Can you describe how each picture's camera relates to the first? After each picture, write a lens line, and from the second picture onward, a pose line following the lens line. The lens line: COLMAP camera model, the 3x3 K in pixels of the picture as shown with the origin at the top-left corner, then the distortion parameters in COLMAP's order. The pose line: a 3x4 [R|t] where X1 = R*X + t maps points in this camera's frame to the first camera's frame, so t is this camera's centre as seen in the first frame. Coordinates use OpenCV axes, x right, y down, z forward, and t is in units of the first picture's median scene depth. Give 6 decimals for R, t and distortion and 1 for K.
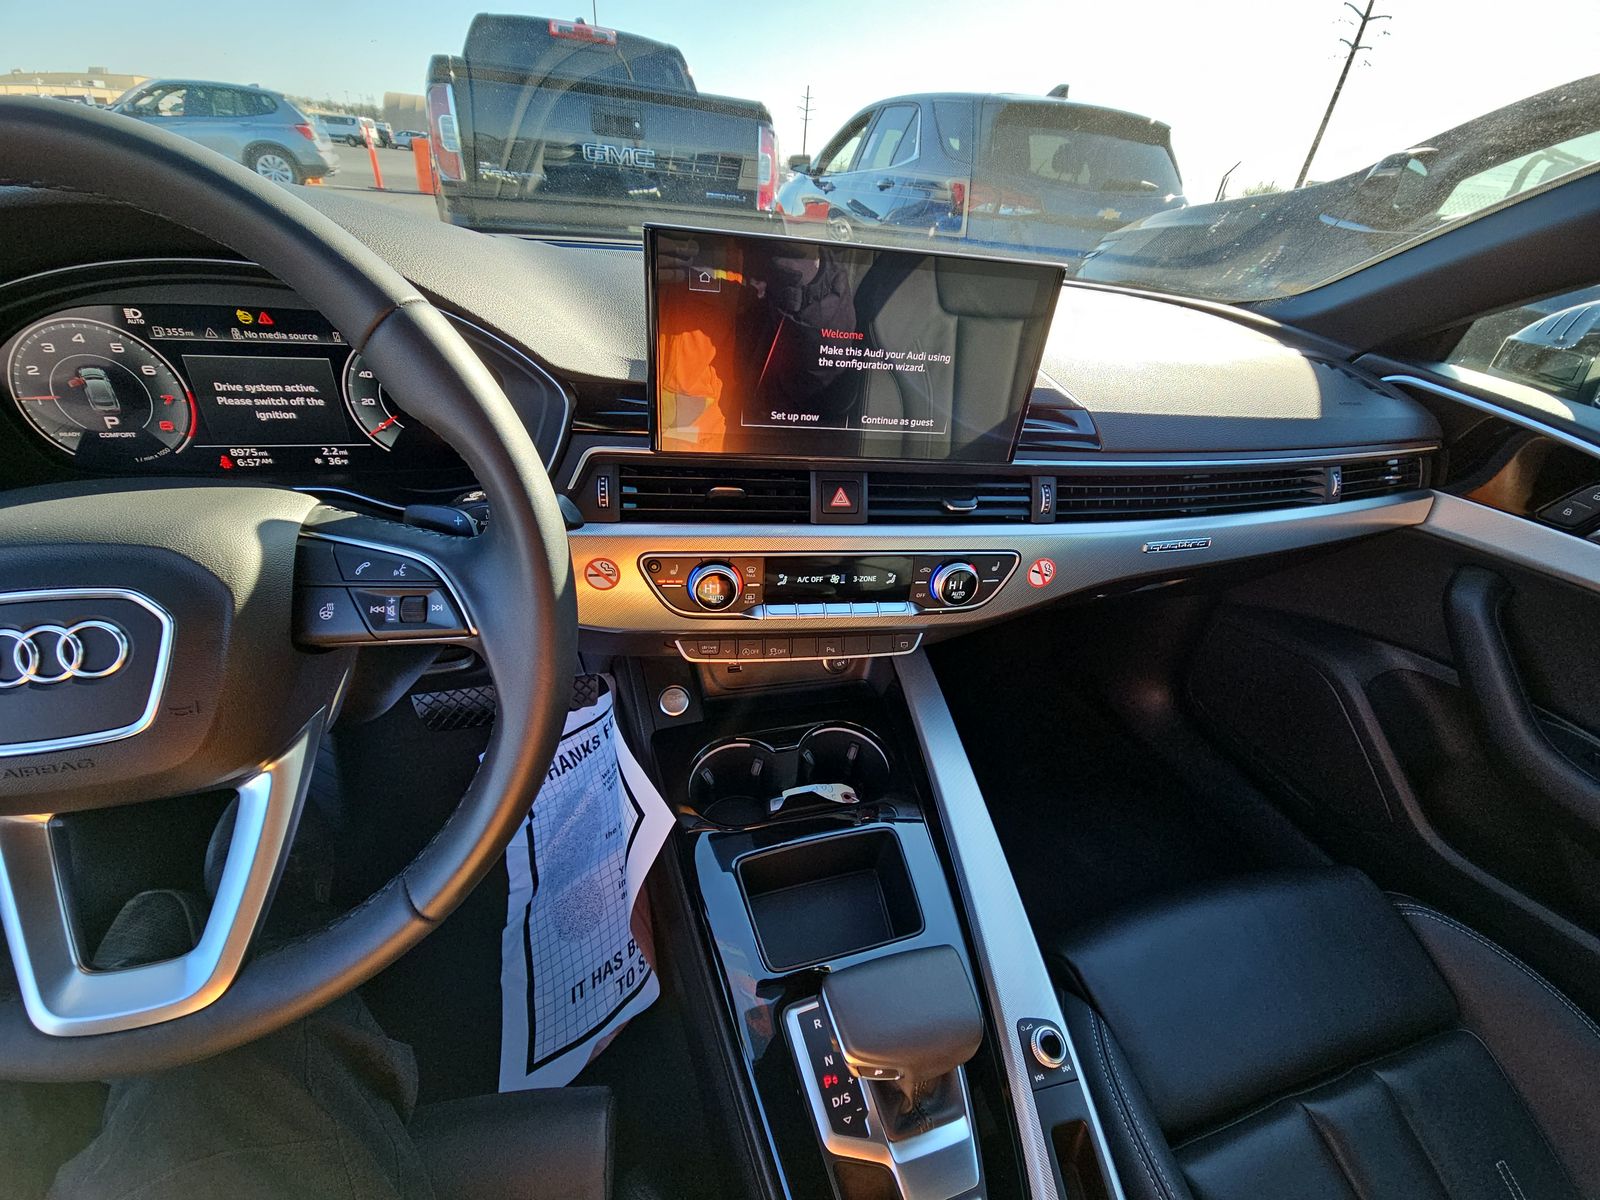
lens RADIAL K [[647.4, 0, 844.0], [0, 647.4, 593.8], [0, 0, 1]] dist [0.001975, -0.003061]
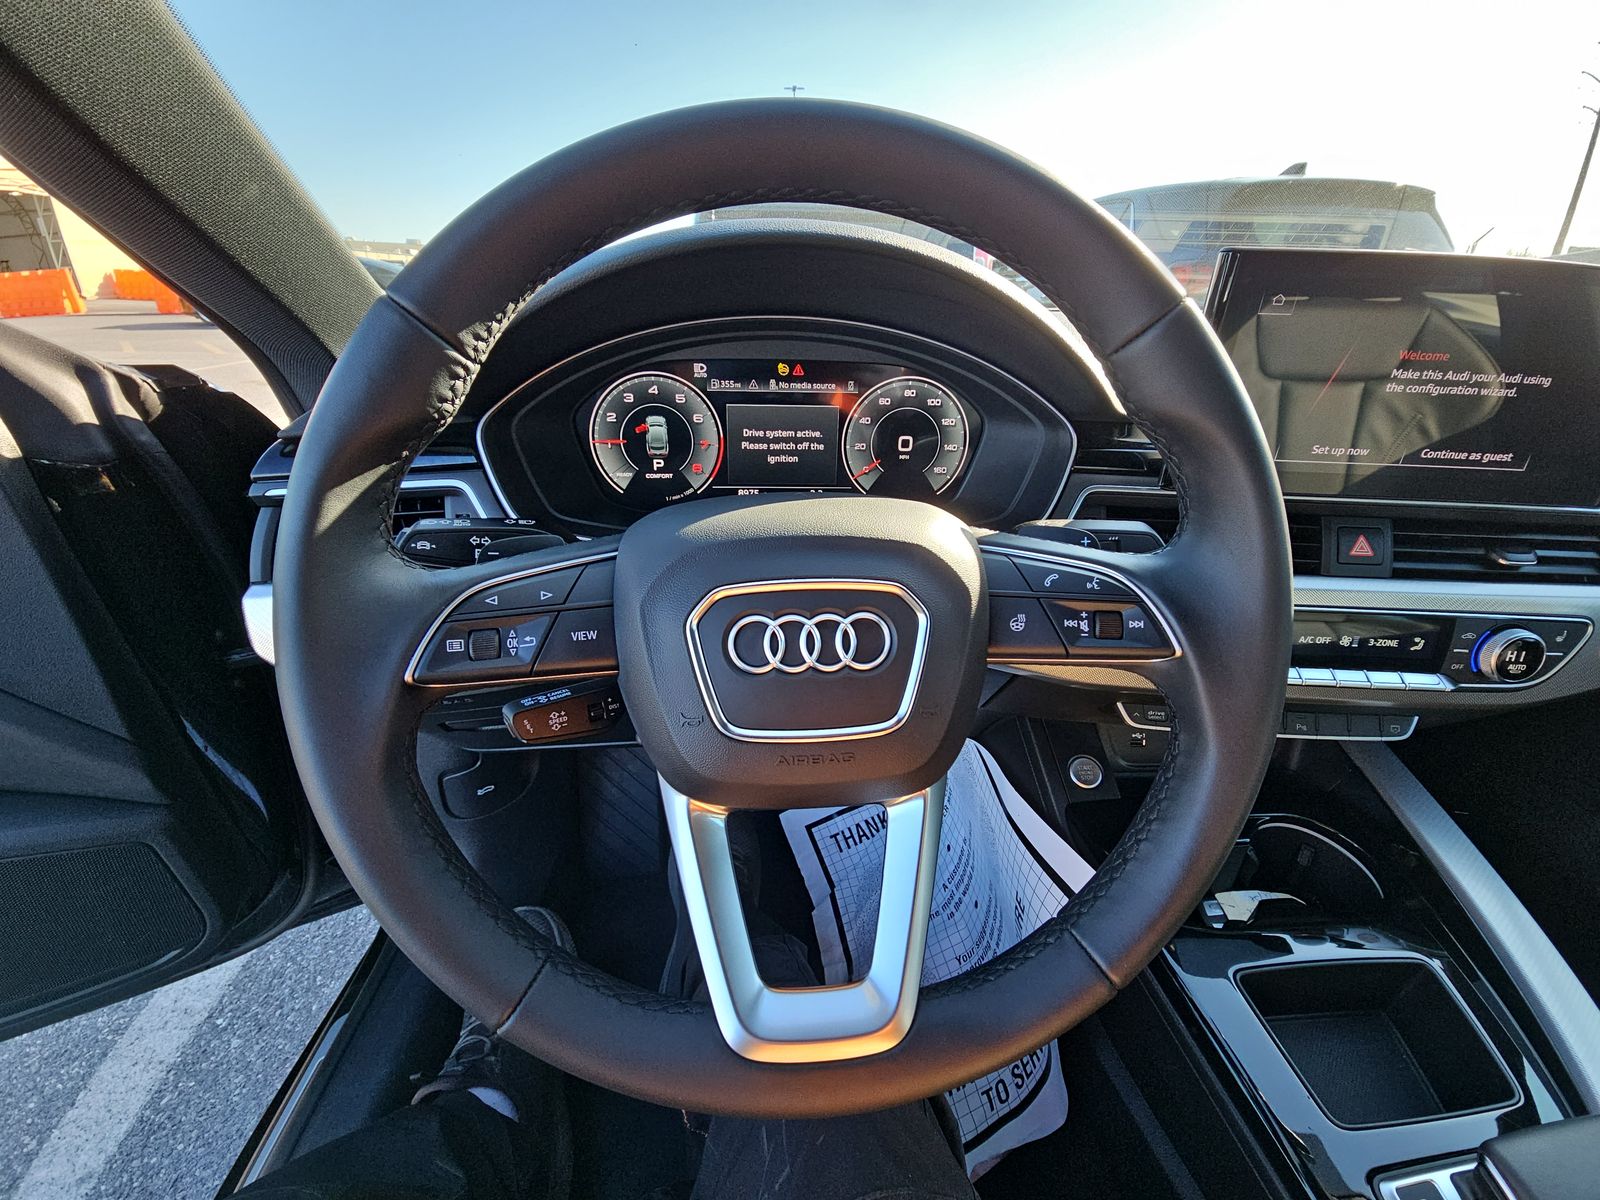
lens RADIAL K [[647.4, 0, 805.6], [0, 647.4, 600.9], [0, 0, 1]] dist [0.001975, -0.003061]
pose [[0.970097, 0.033448, -0.240401, -0.570816], [-0.064871, 0.990158, -0.124010, 0.087486], [0.233887, 0.135896, 0.962720, 0.006410]]
